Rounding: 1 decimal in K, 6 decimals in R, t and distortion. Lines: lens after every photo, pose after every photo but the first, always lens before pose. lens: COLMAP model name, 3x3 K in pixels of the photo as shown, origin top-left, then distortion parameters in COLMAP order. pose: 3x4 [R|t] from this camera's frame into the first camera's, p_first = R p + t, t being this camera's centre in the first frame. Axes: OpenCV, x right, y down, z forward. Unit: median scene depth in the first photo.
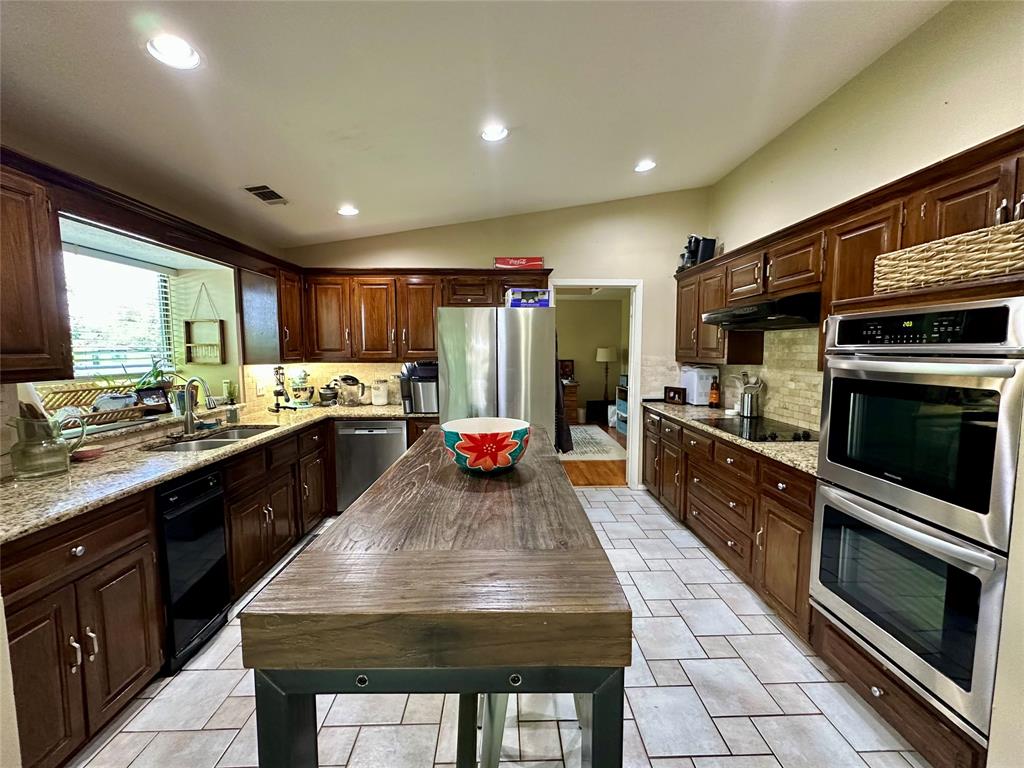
lens RADIAL K [[407.1, 0, 507.7], [0, 407.1, 382.4], [0, 0, 1]] dist [-0.003665, -0.000243]
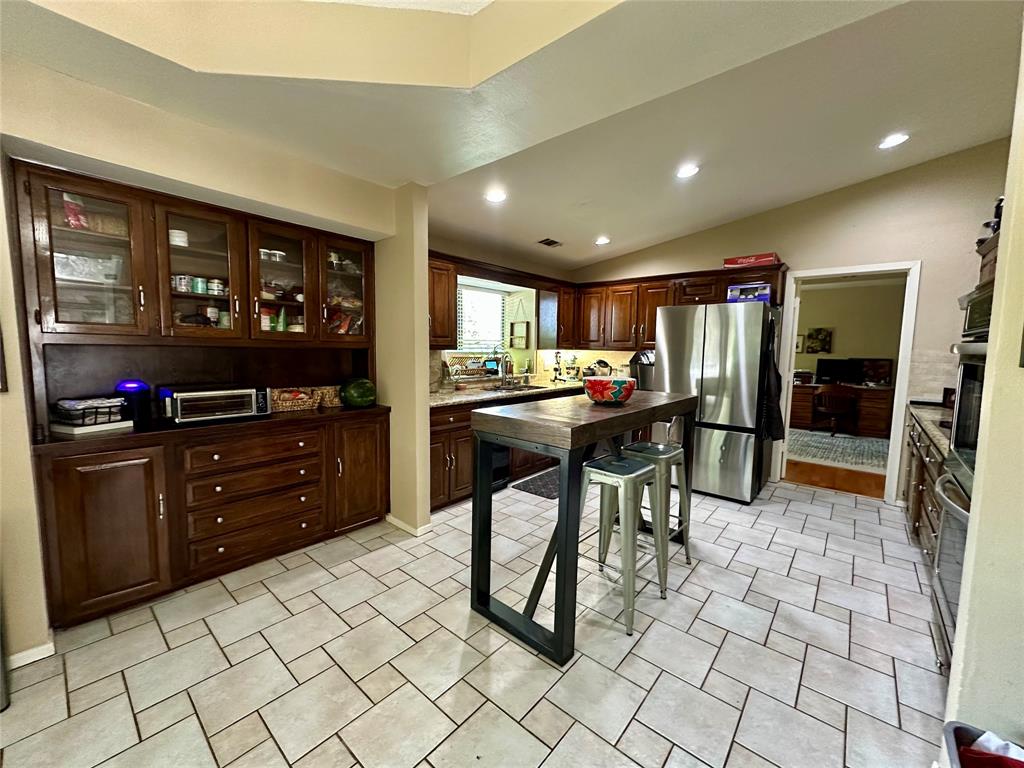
lens RADIAL K [[407.1, 0, 507.7], [0, 407.1, 382.4], [0, 0, 1]] dist [-0.003665, -0.000243]
pose [[0.734802, 0.073089, -0.674332, 0.347565], [-0.069511, 0.997057, 0.032324, 0.041431], [0.674710, 0.023121, 0.737721, -0.244614]]
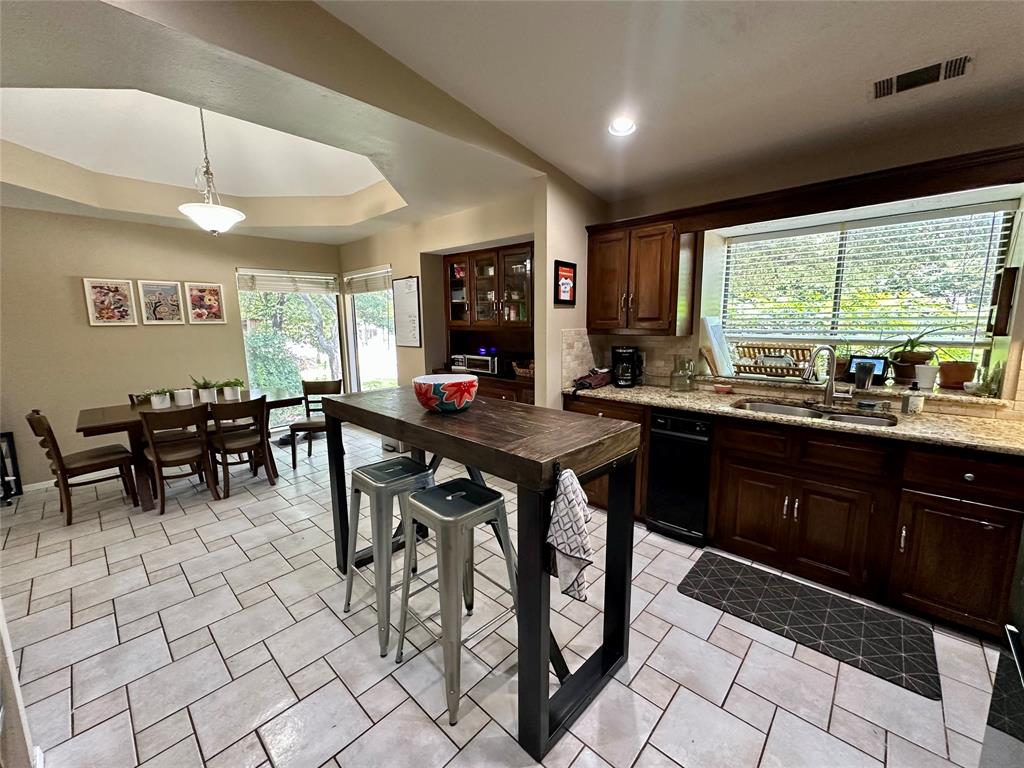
lens RADIAL K [[419.2, 0, 523.7], [0, 419.2, 385.0], [0, 0, 1]] dist [-0.001890, 0.000021]
pose [[-0.698738, 0.116999, -0.705745, 0.327777], [-0.046163, 0.977105, 0.207690, -0.074294], [0.713887, 0.177700, -0.677339, 0.922236]]
